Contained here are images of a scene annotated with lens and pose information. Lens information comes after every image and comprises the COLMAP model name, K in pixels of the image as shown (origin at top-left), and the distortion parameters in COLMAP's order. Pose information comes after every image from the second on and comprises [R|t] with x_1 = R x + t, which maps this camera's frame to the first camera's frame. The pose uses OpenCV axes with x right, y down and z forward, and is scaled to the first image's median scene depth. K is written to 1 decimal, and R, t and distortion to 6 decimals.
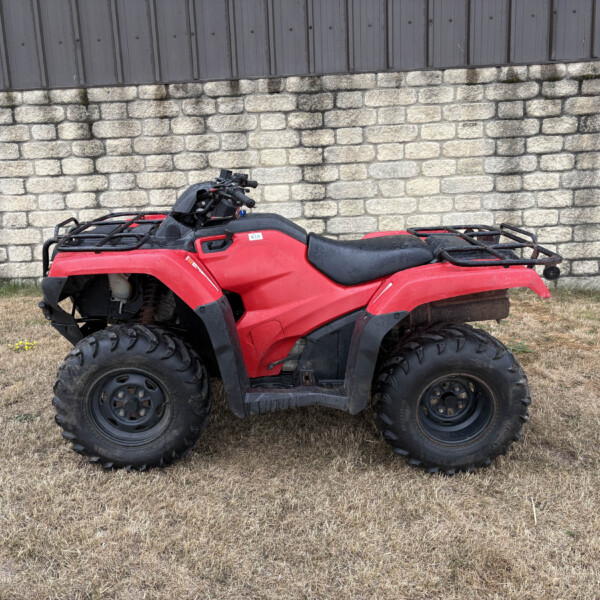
lens RADIAL K [[596.8, 0, 287.6], [0, 596.8, 300.6], [0, 0, 1]] dist [0.017565, -0.001534]
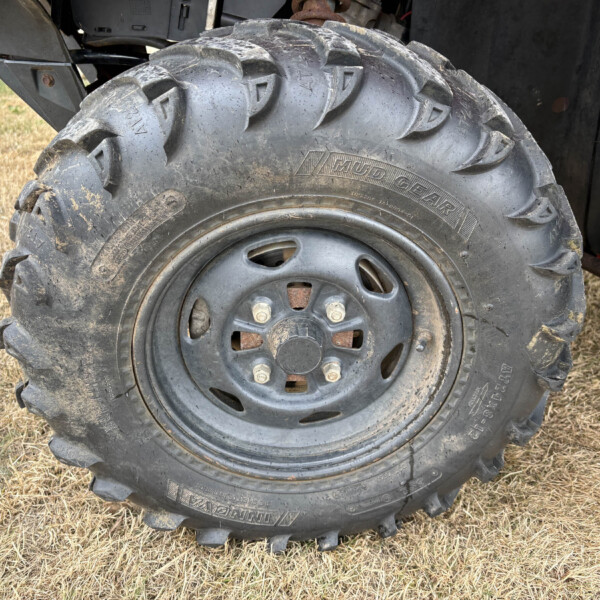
lens RADIAL K [[599.7, 0, 297.2], [0, 599.7, 296.8], [0, 0, 1]] dist [0.046772, -0.052251]
pose [[0.999479, 0.013110, 0.029510, -0.275136], [-0.019669, 0.971946, 0.234379, 0.089994], [-0.025609, -0.234837, 0.971697, 0.752849]]
